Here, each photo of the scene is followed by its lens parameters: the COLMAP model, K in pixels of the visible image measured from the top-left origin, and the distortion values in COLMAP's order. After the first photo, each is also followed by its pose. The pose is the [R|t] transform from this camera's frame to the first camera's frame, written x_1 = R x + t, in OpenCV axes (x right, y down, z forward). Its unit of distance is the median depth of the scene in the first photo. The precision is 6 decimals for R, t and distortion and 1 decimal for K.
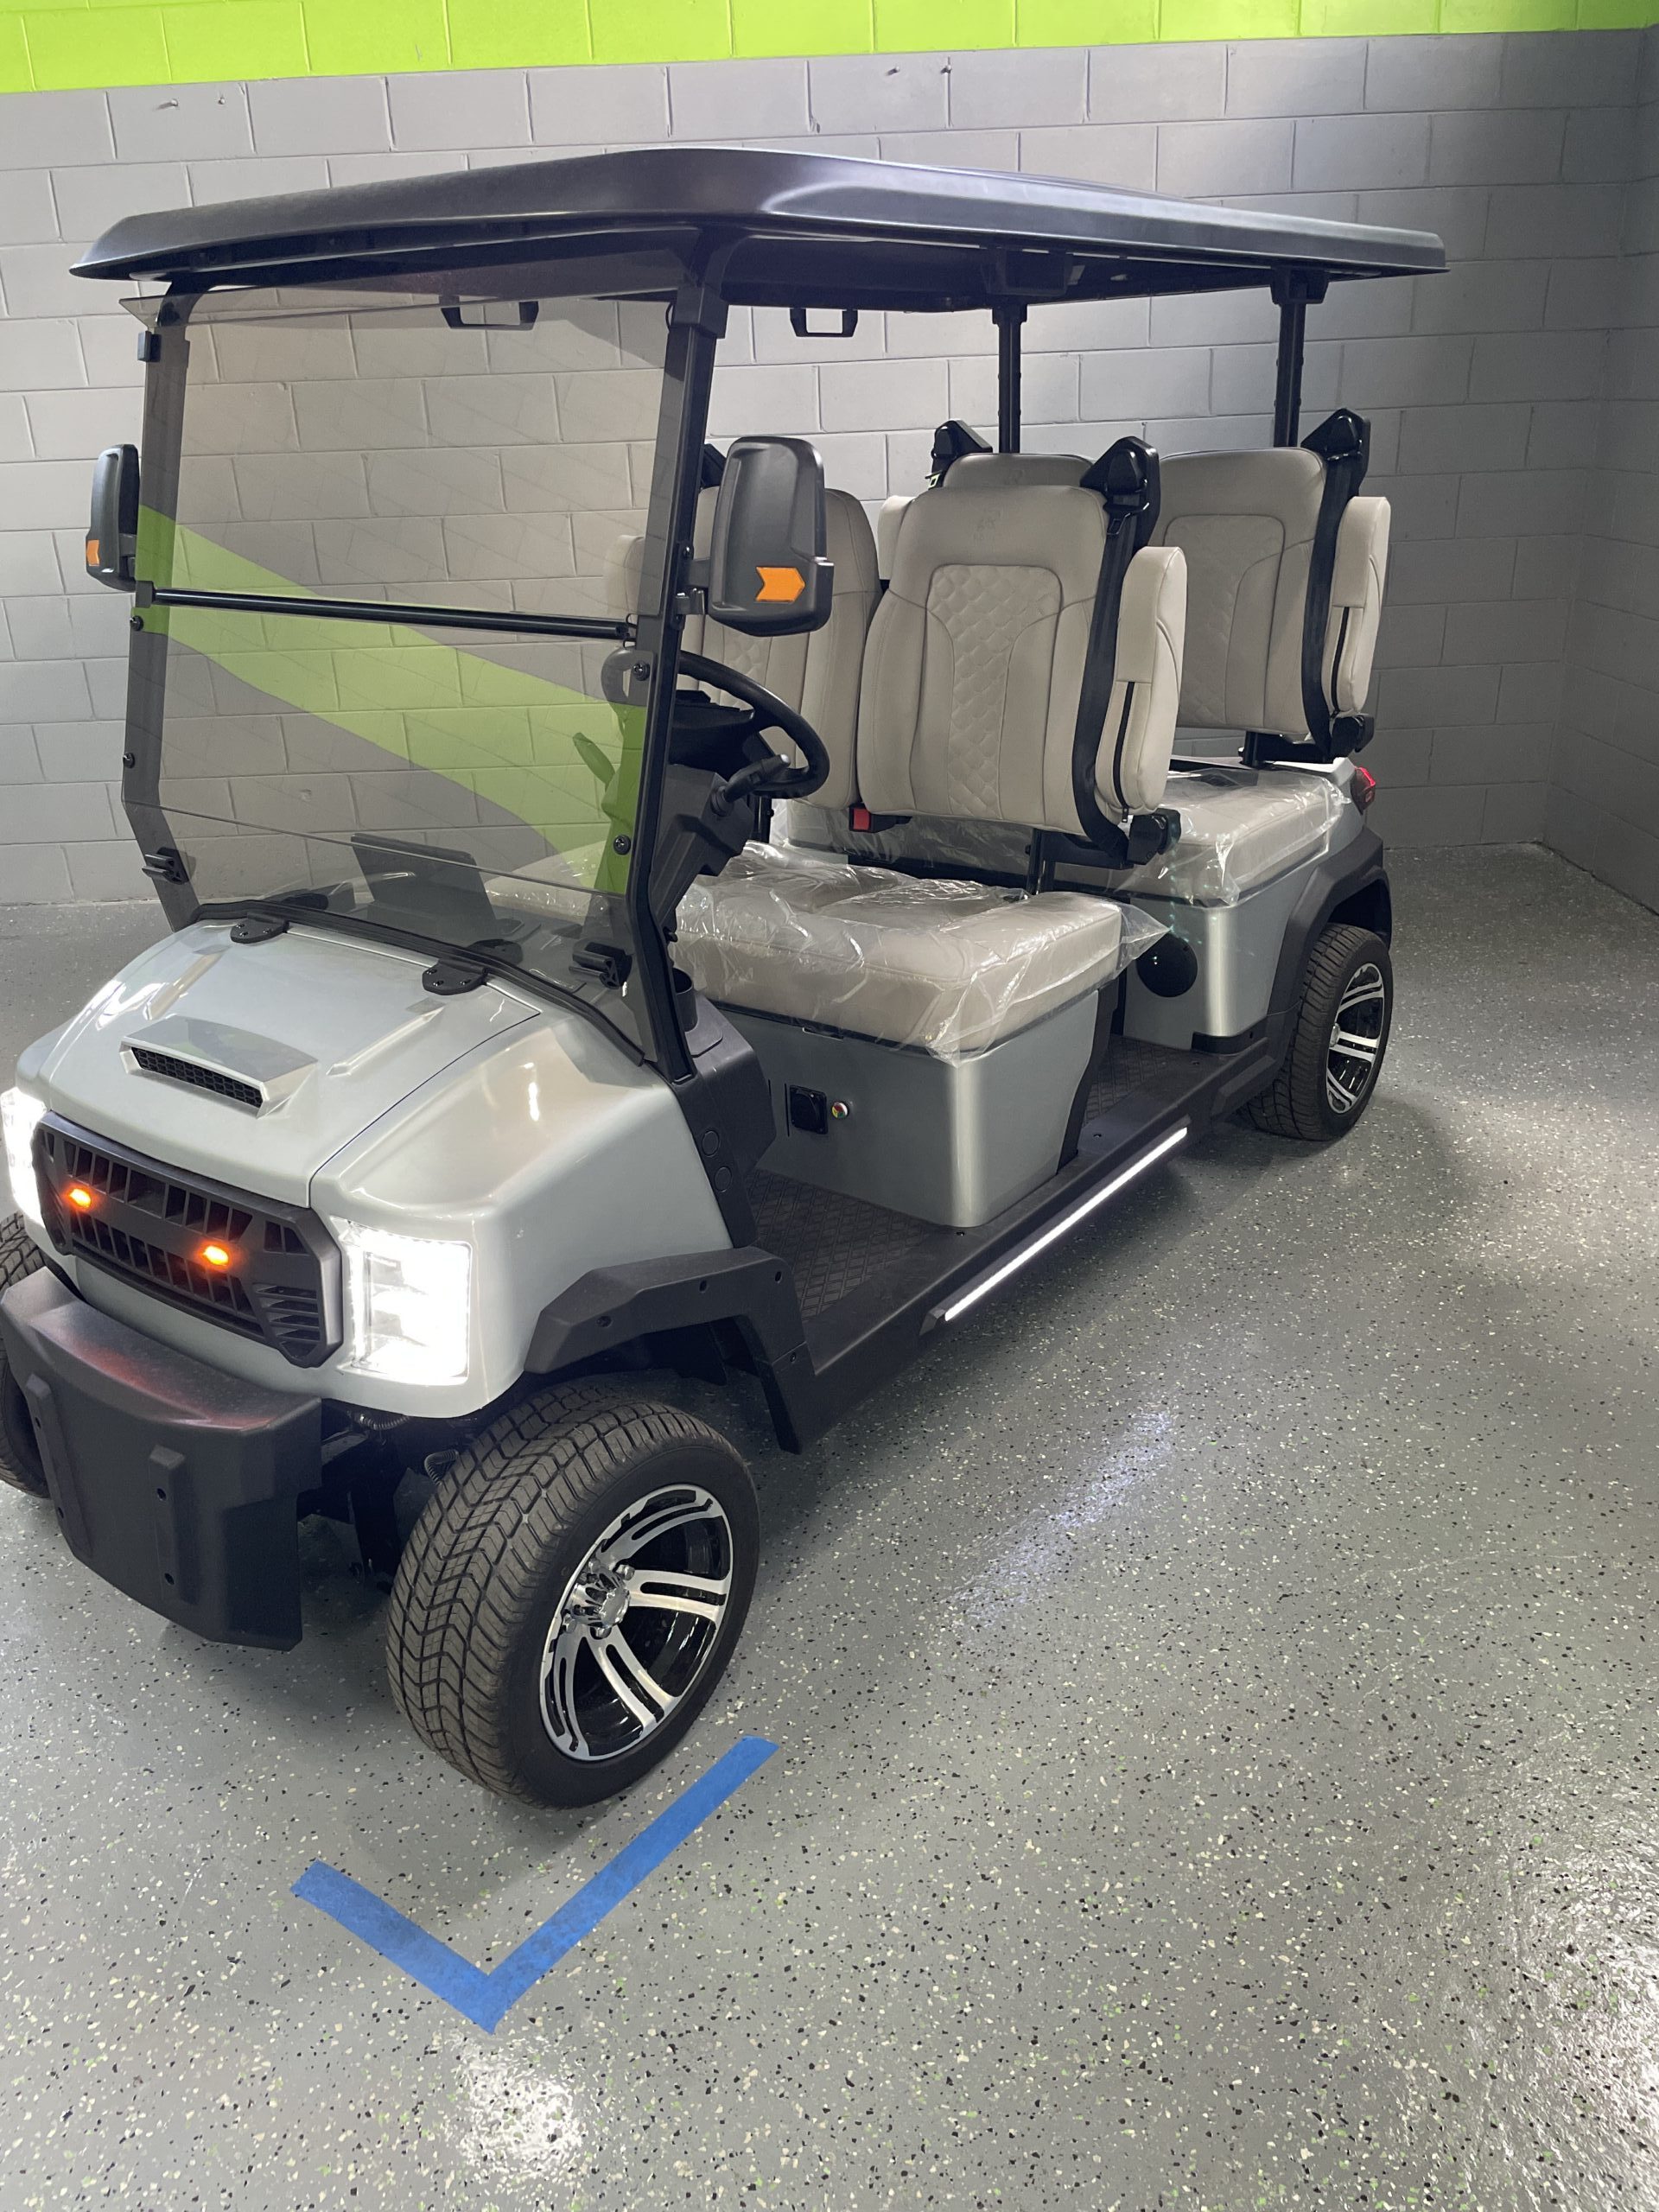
lens RADIAL K [[1693.3, 0, 832.0], [0, 1693.3, 1089.2], [0, 0, 1]] dist [0.079058, -0.104105]
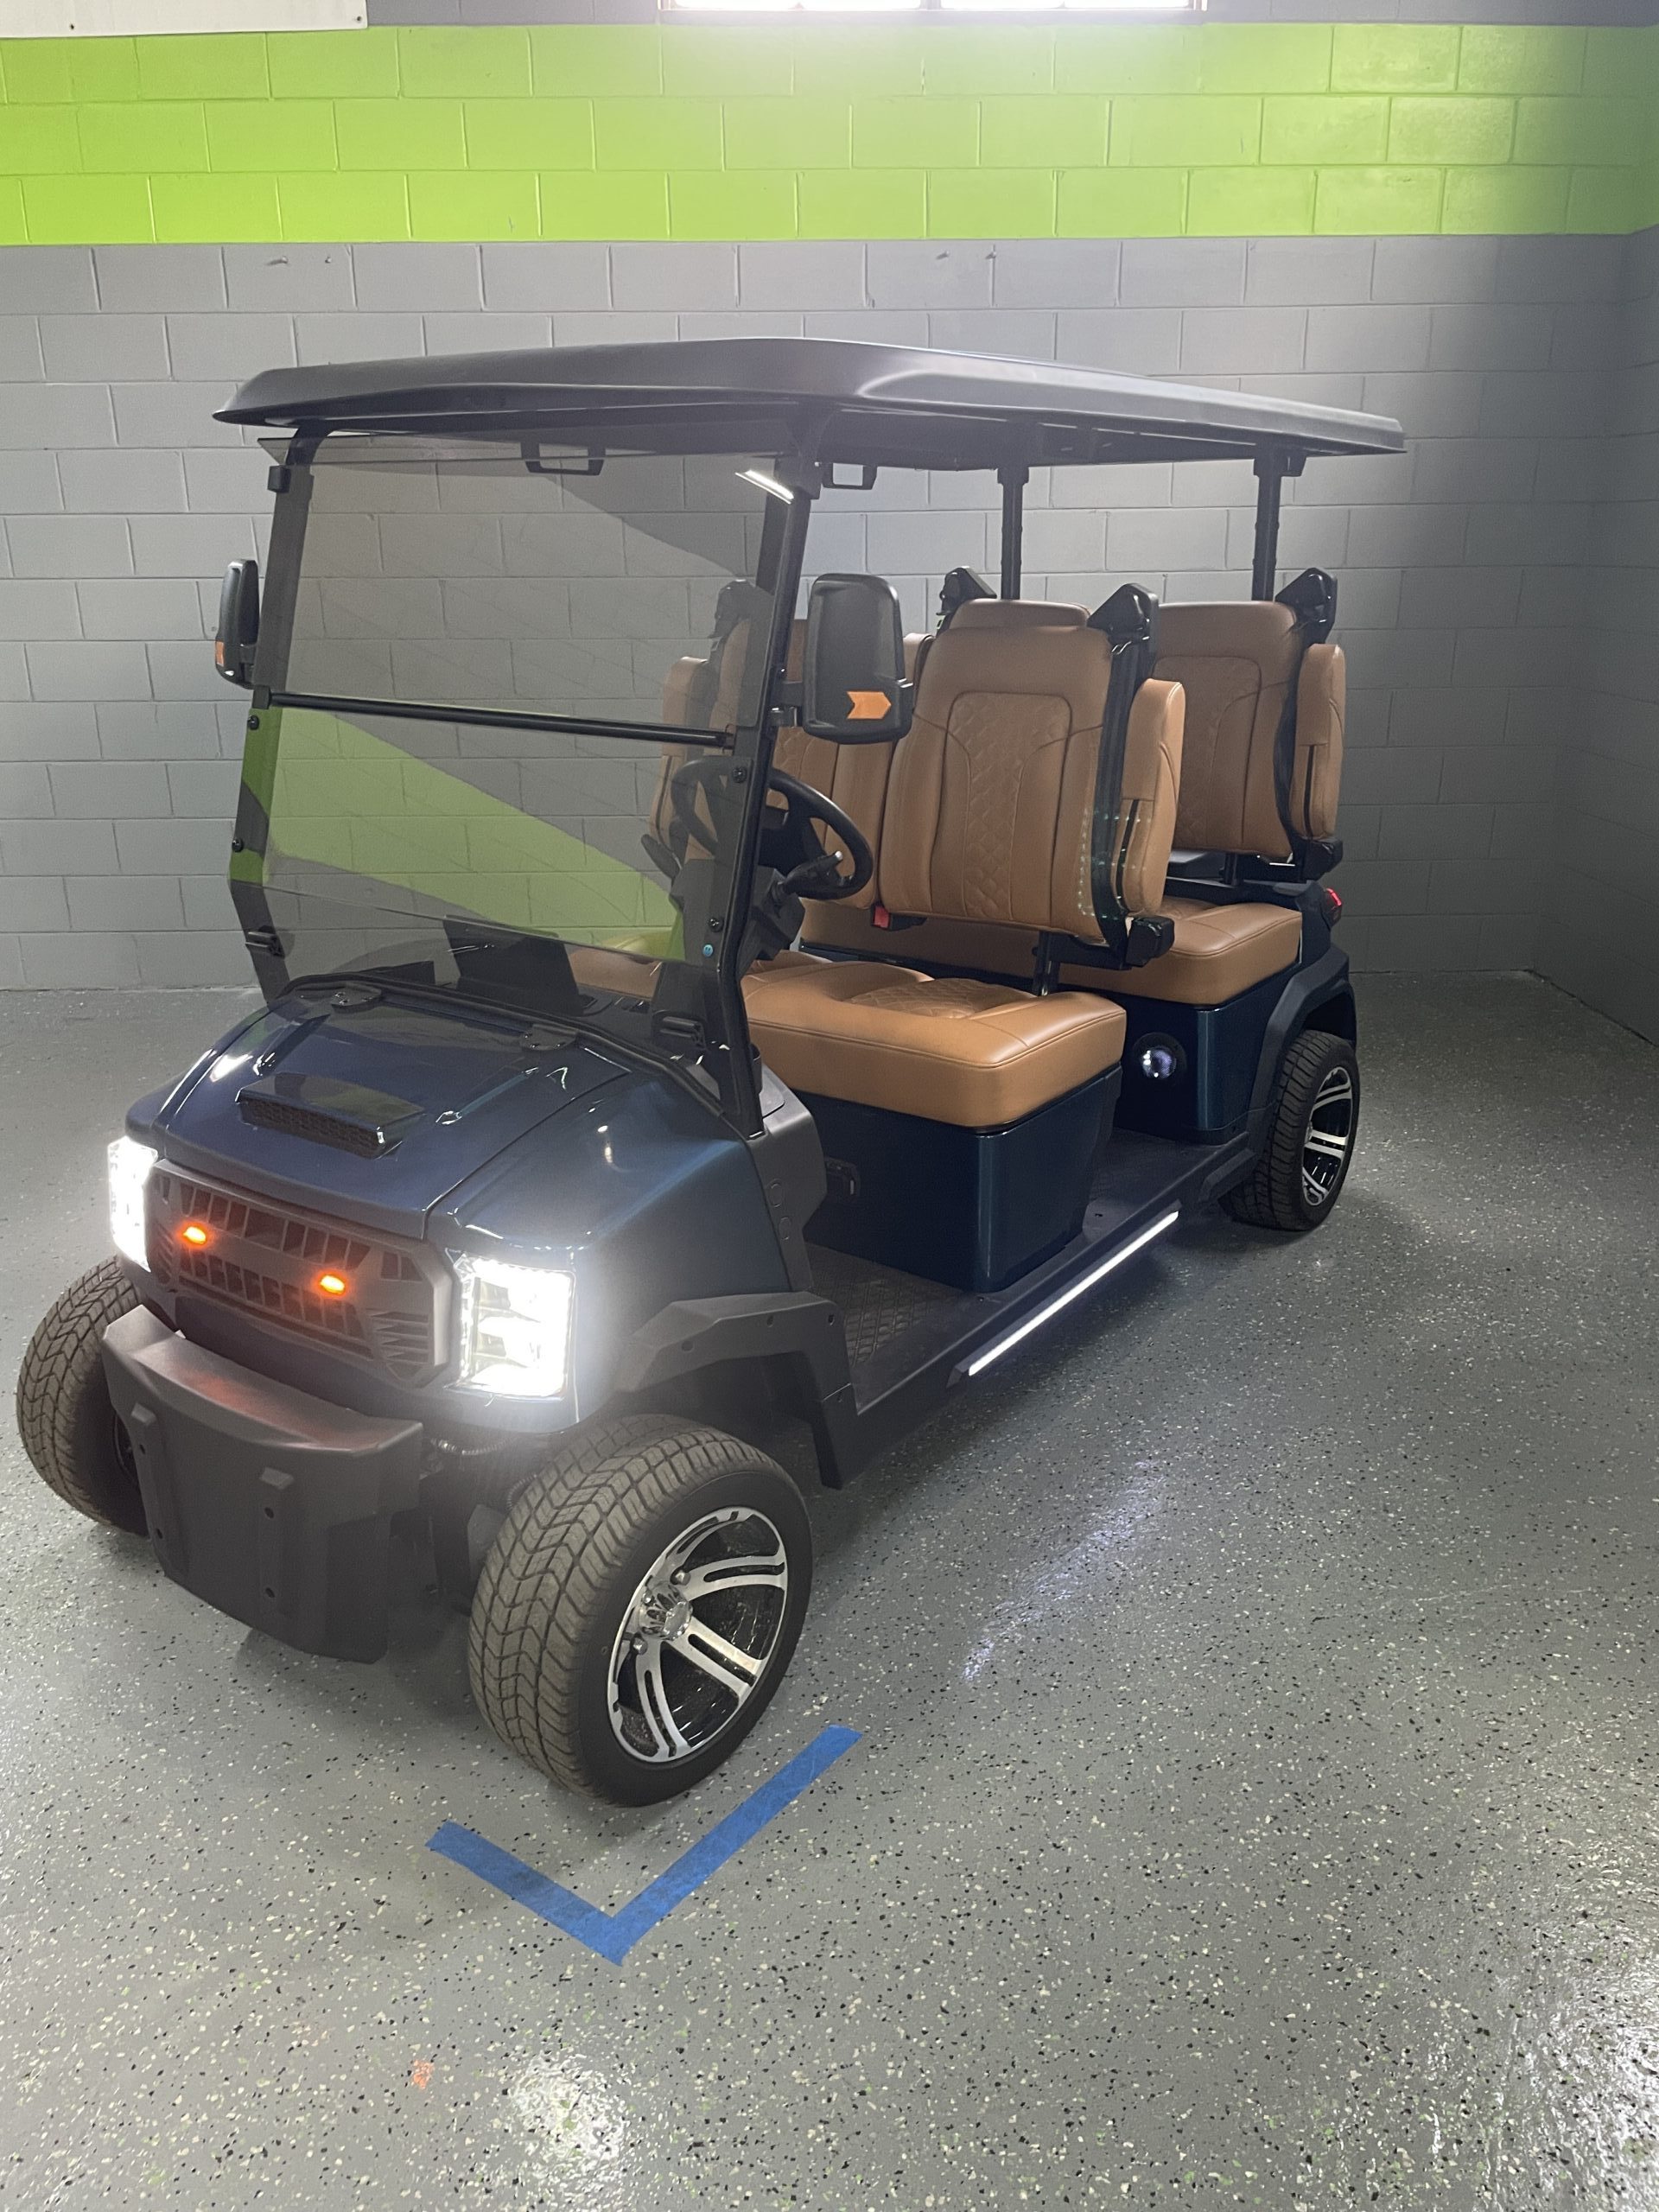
lens RADIAL K [[1696.6, 0, 835.1], [0, 1696.6, 1092.6], [0, 0, 1]] dist [0.076363, -0.100065]
pose [[0.999580, 0.026838, 0.010891, -0.077027], [-0.025969, 0.996970, -0.073326, 0.058227], [-0.012825, 0.073013, 0.997249, -0.136324]]
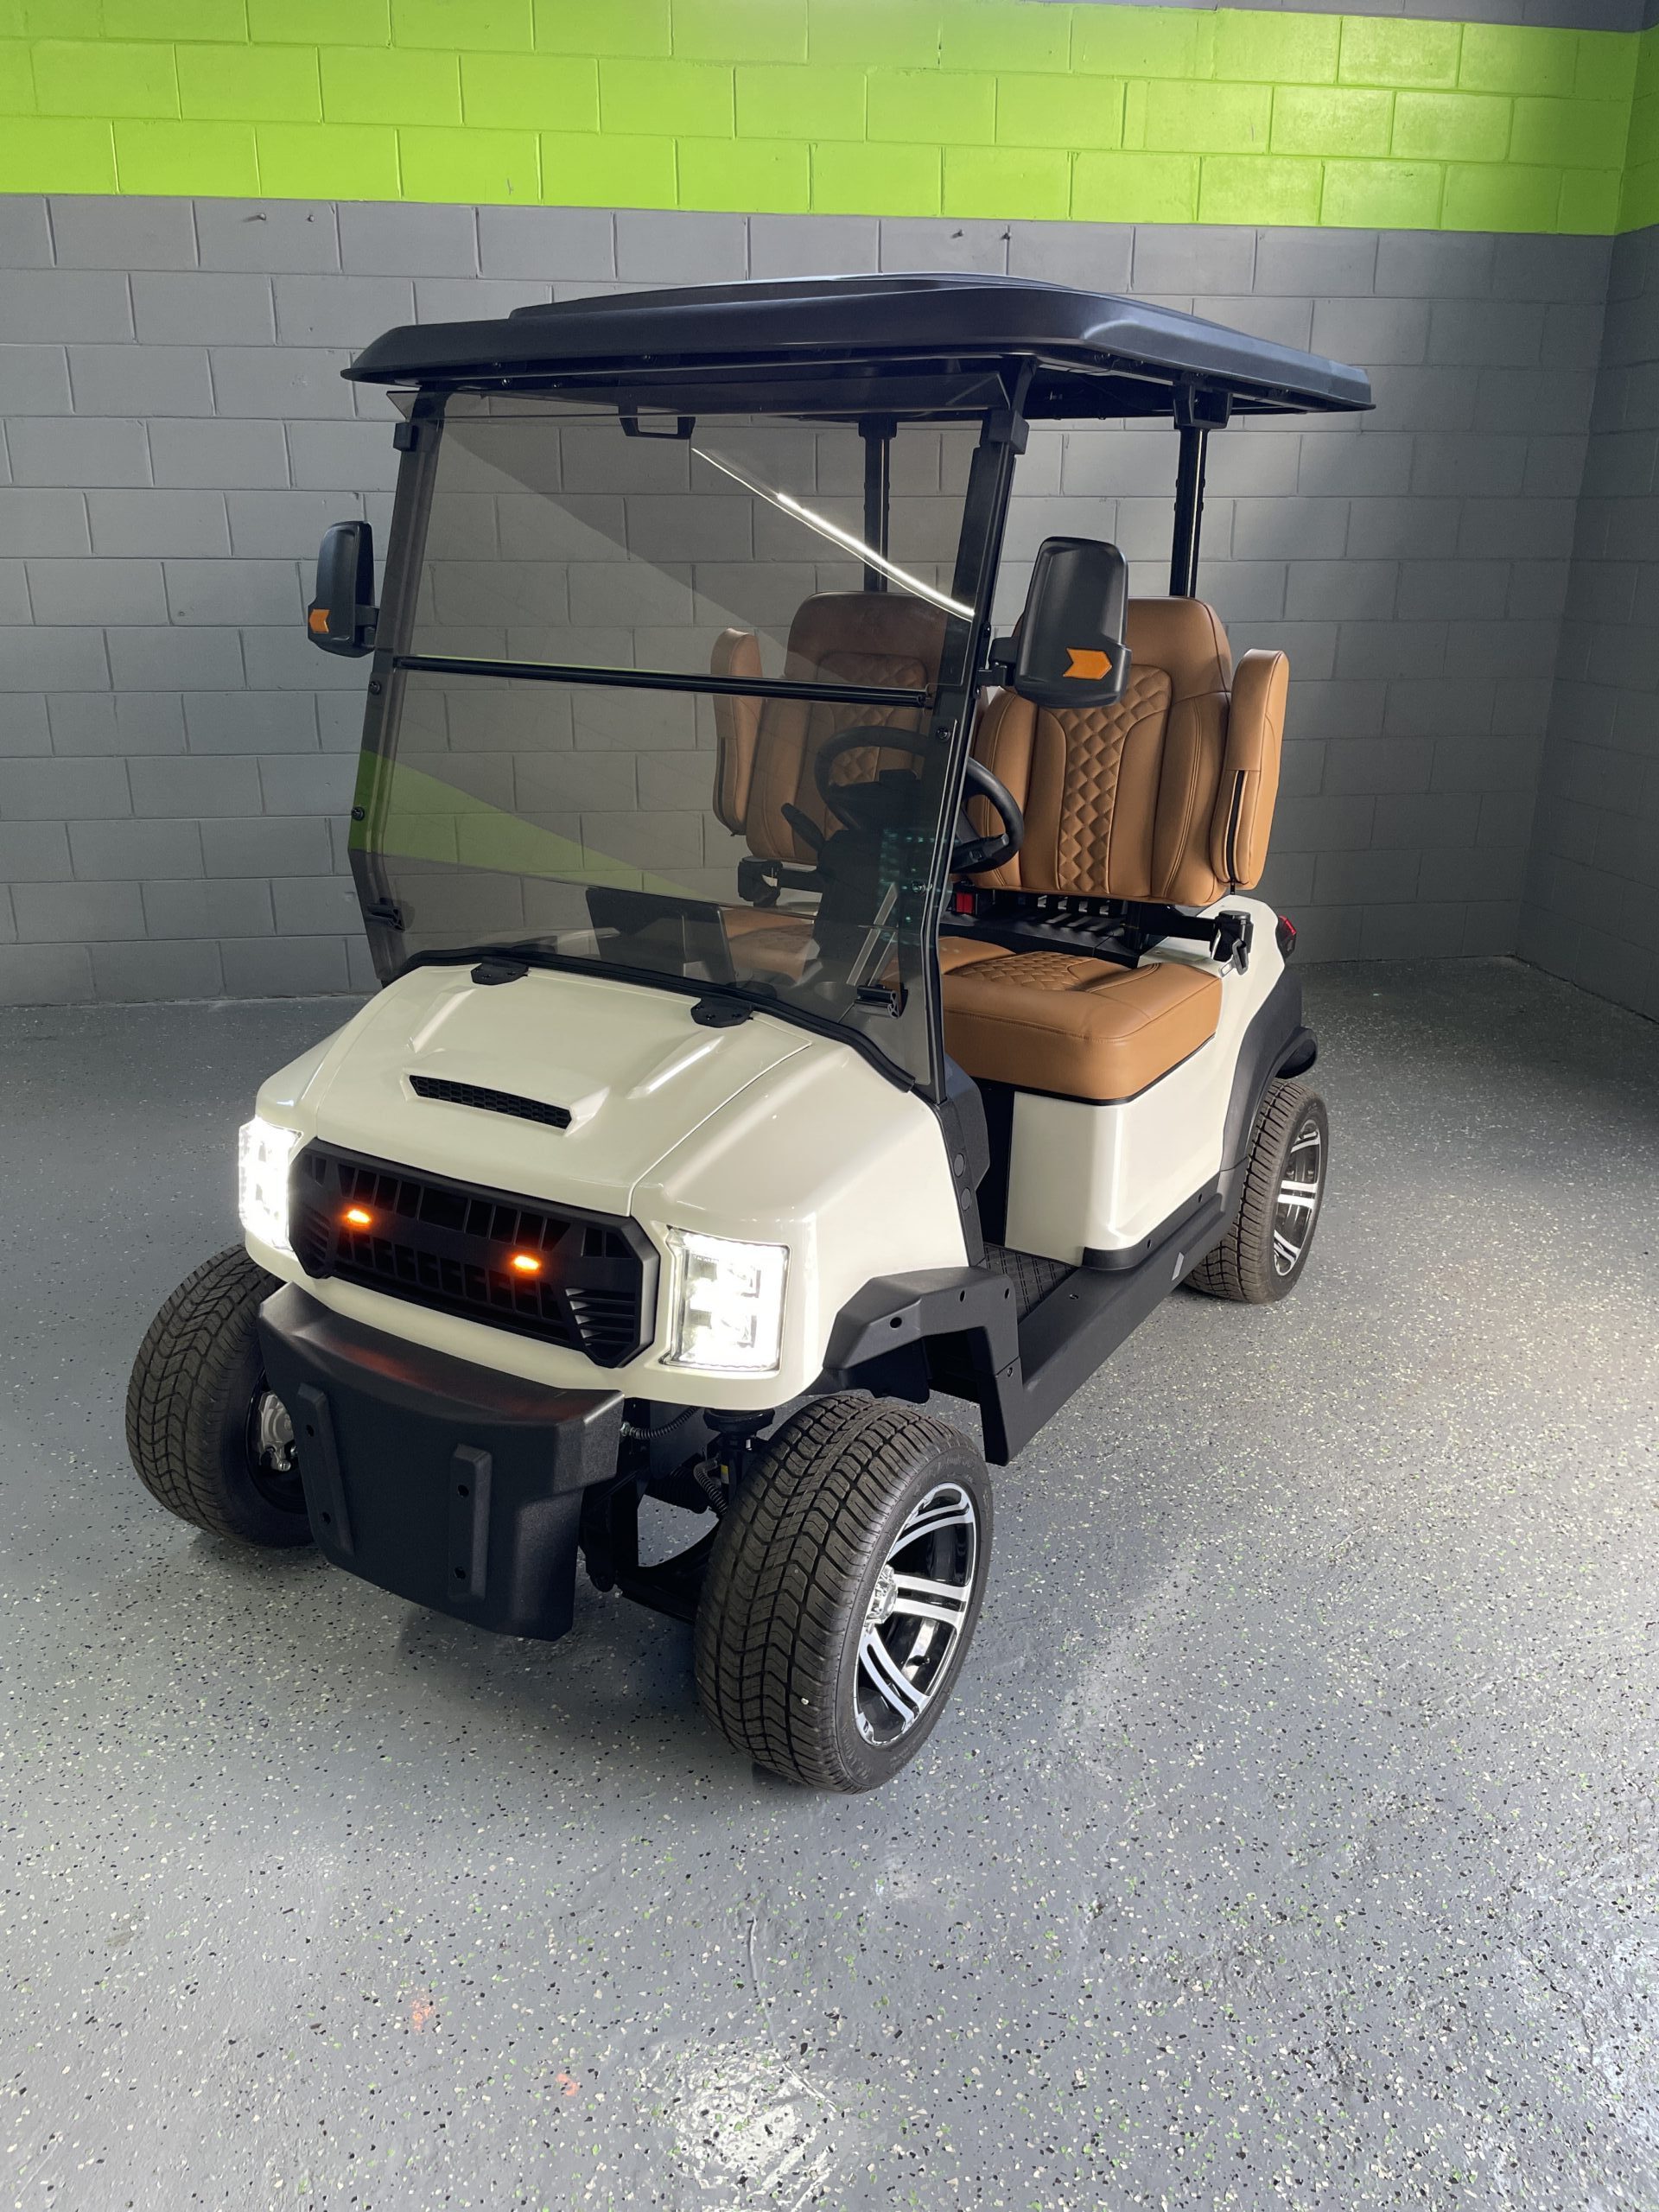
lens RADIAL K [[1693.3, 0, 832.0], [0, 1693.3, 1089.2], [0, 0, 1]] dist [0.079058, -0.104105]
pose [[0.991190, -0.001529, 0.132437, -0.453911], [0.011465, 0.997171, -0.074288, 0.044532], [-0.131949, 0.075152, 0.988404, -0.018891]]
